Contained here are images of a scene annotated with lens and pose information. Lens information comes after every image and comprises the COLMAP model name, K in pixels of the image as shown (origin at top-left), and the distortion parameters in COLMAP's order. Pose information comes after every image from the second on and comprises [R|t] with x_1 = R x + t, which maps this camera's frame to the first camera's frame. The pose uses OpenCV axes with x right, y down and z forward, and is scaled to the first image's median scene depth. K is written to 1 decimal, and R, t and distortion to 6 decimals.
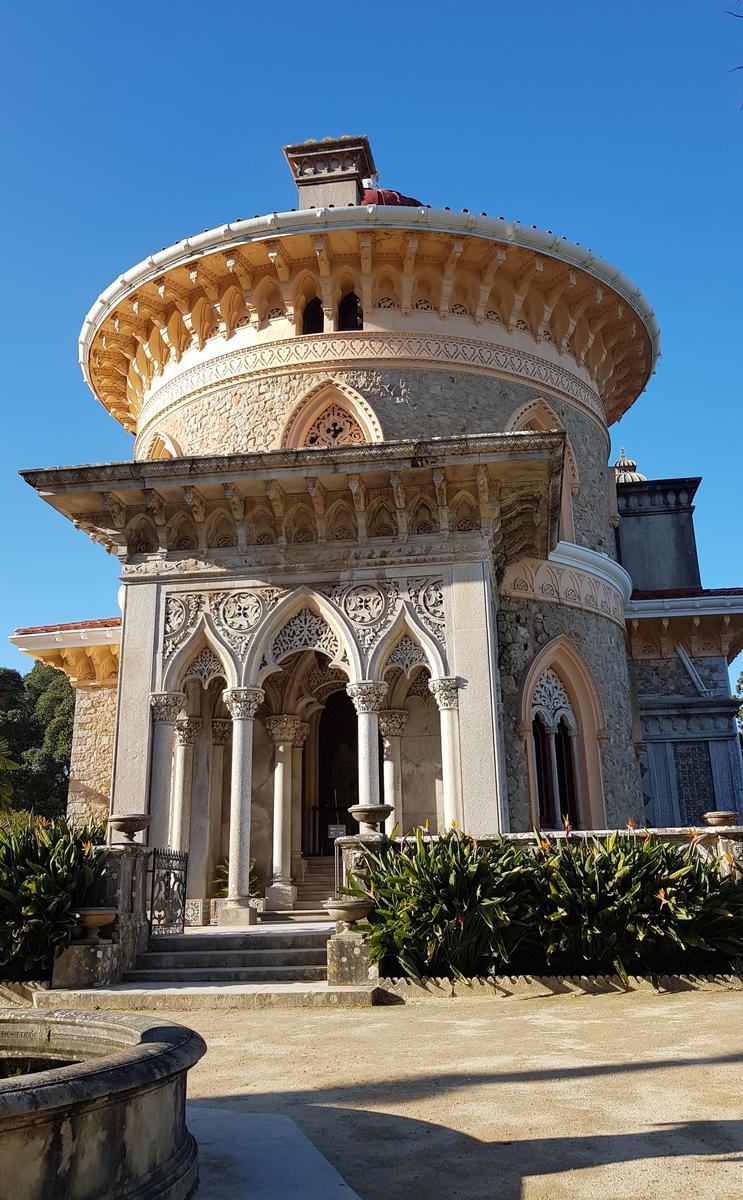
lens RADIAL K [[1113.1, 0, 401.5], [0, 1113.1, 529.5], [0, 0, 1]] dist [0.106473, -0.173865]
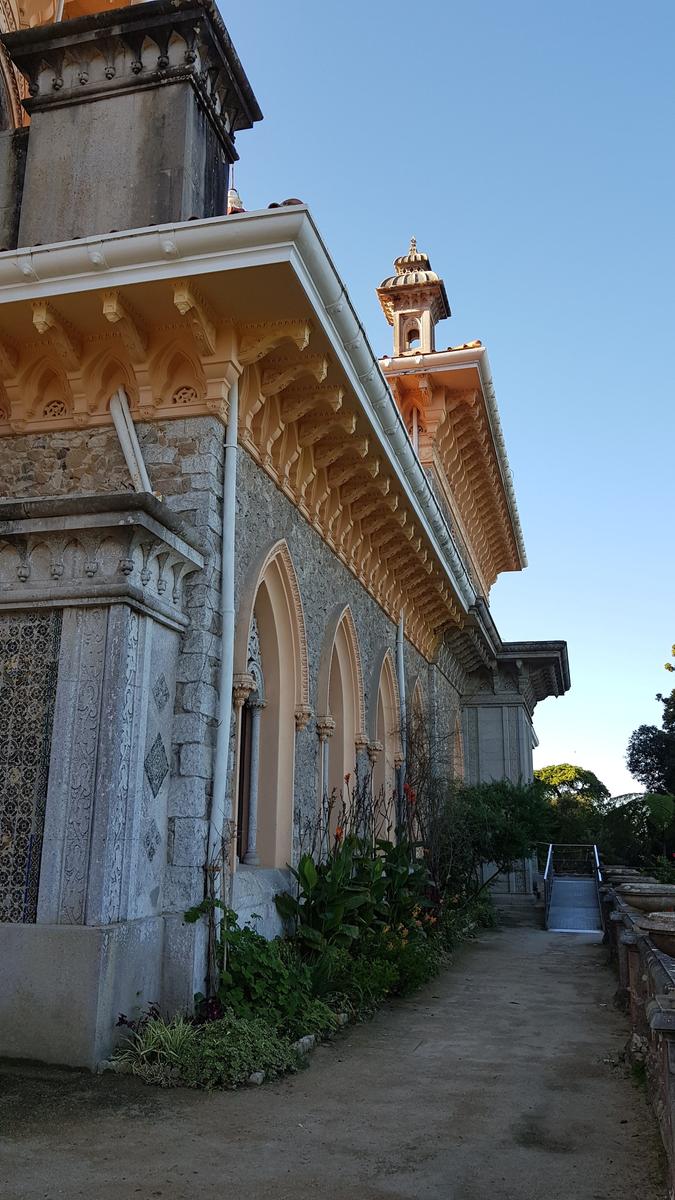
lens RADIAL K [[987.9, 0, 339.3], [0, 987.9, 599.6], [0, 0, 1]] dist [0.076319, -0.103581]
pose [[0.989773, 0.008574, -0.142395, 0.556872], [0.001018, 0.997742, 0.067152, 0.225290], [0.142650, -0.066610, 0.987529, 0.959368]]
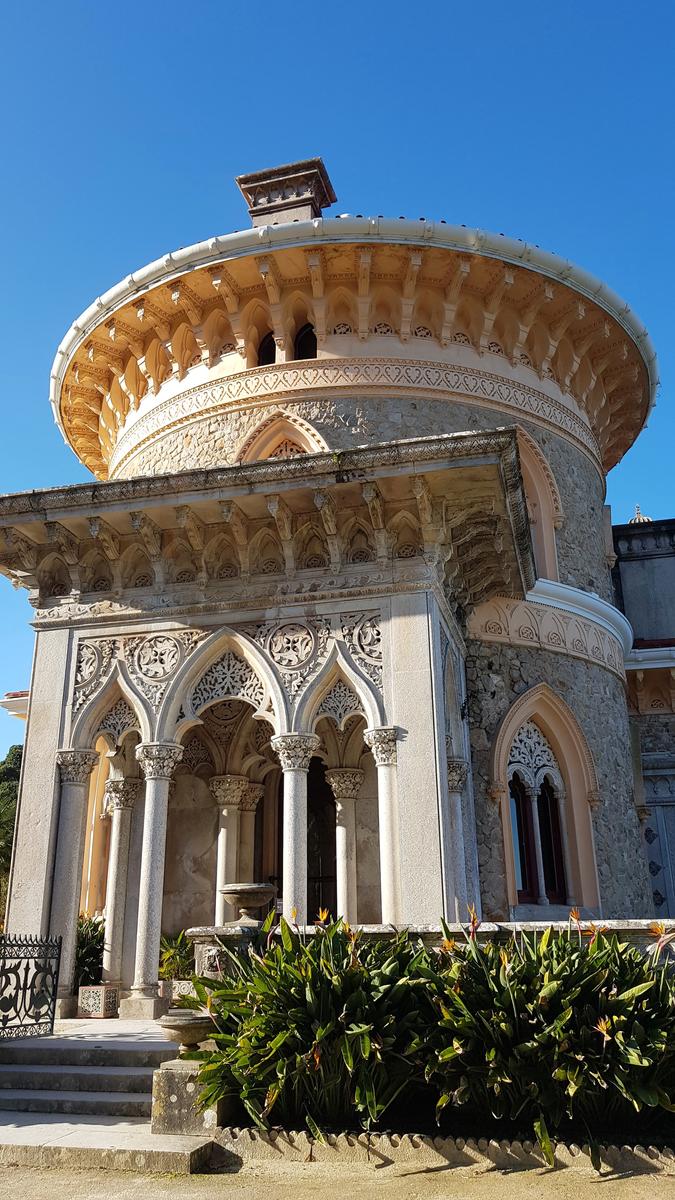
lens RADIAL K [[987.9, 0, 333.1], [0, 987.9, 593.4], [0, 0, 1]] dist [0.076319, -0.103581]
pose [[0.991430, -0.029396, -0.127289, 0.094658], [0.026331, 0.999323, -0.025690, 0.045683], [0.127958, 0.022118, 0.991533, 0.230787]]
